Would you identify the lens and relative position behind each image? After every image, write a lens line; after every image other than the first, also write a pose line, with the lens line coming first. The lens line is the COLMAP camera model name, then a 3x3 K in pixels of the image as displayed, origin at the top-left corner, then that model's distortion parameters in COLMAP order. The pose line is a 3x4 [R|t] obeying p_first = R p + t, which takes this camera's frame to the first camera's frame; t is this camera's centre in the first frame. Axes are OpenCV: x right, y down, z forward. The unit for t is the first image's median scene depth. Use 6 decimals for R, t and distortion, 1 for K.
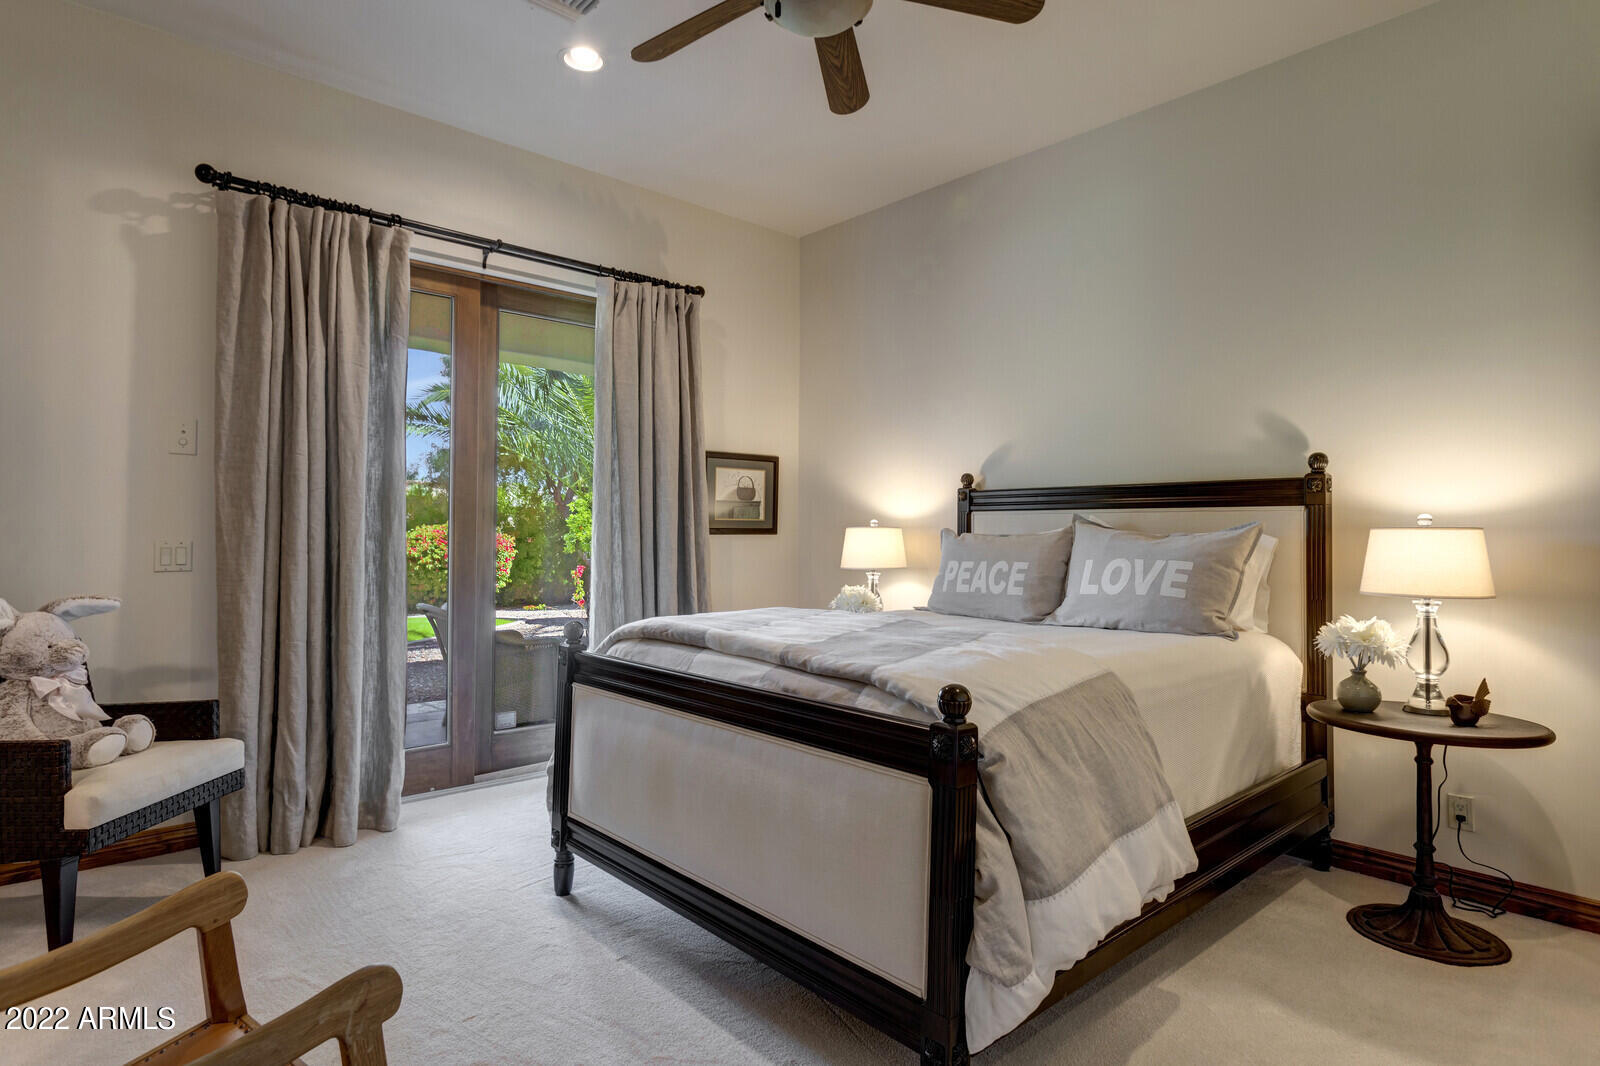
lens RADIAL K [[872.2, 0, 793.1], [0, 872.2, 523.2], [0, 0, 1]] dist [-0.011856, 0.011646]
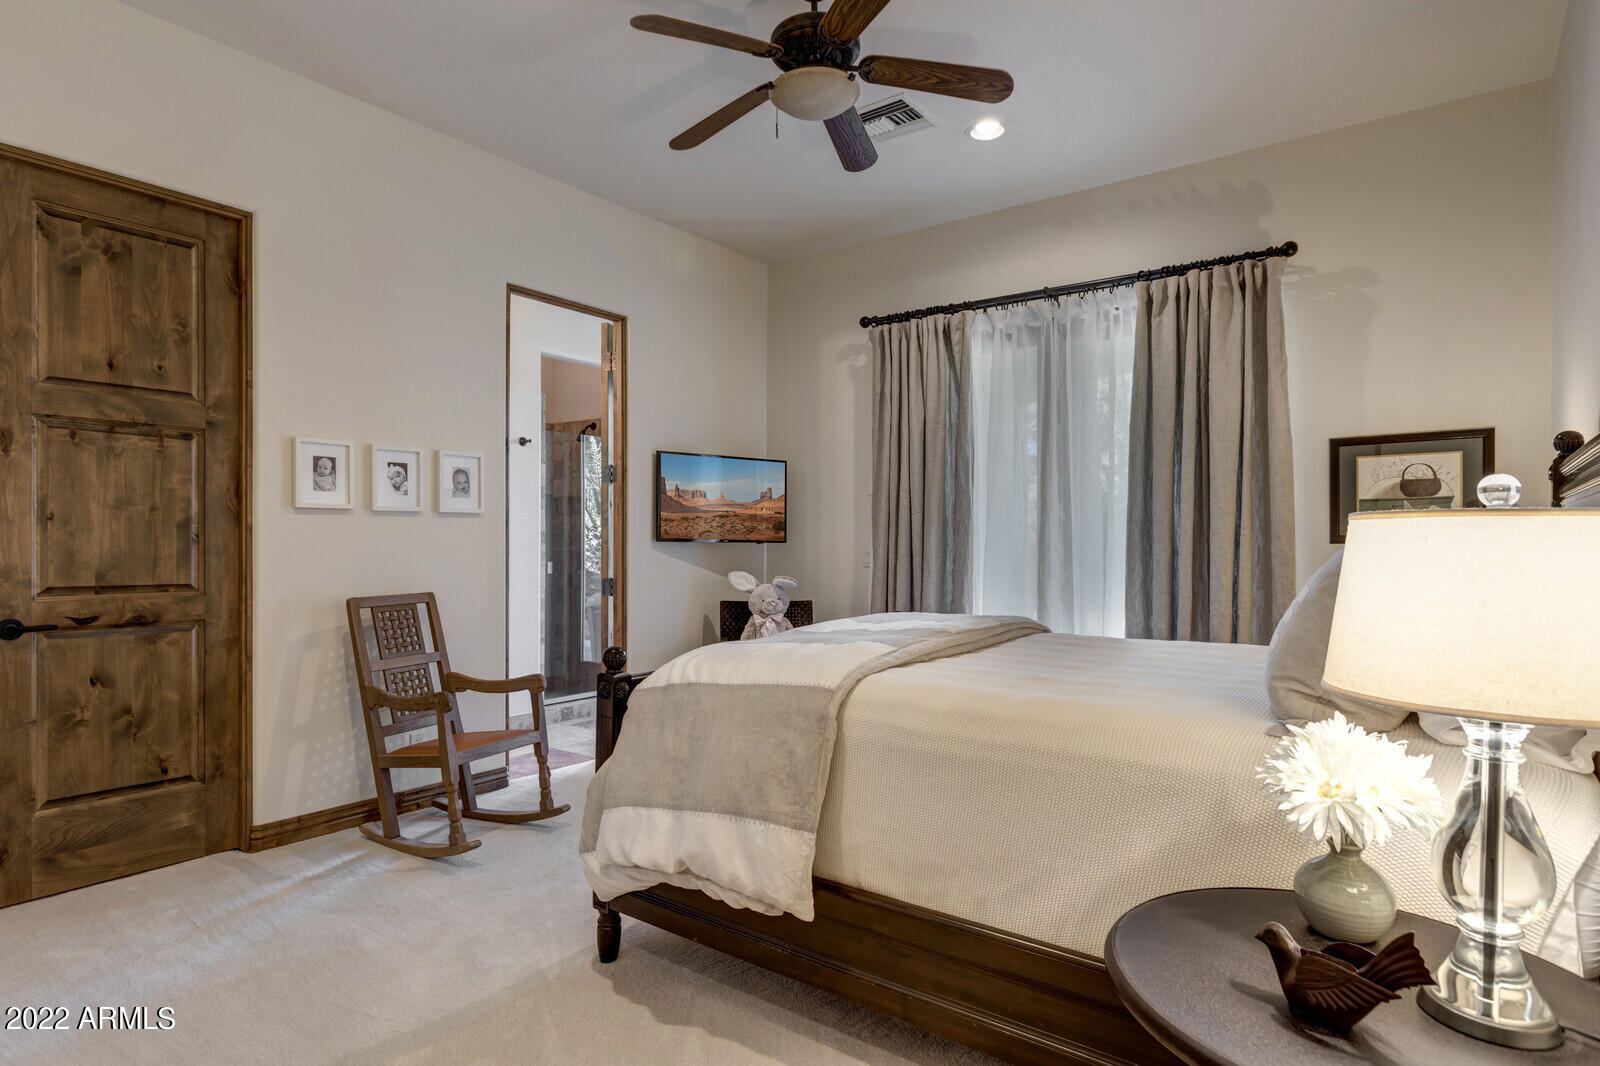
lens RADIAL K [[872.2, 0, 792.3], [0, 872.2, 548.7], [0, 0, 1]] dist [-0.011856, 0.011646]
pose [[0.182664, 0.000935, -0.983175, 0.689072], [0.012395, 0.999918, 0.003254, 0.010387], [0.983097, -0.012780, 0.182637, 0.432640]]
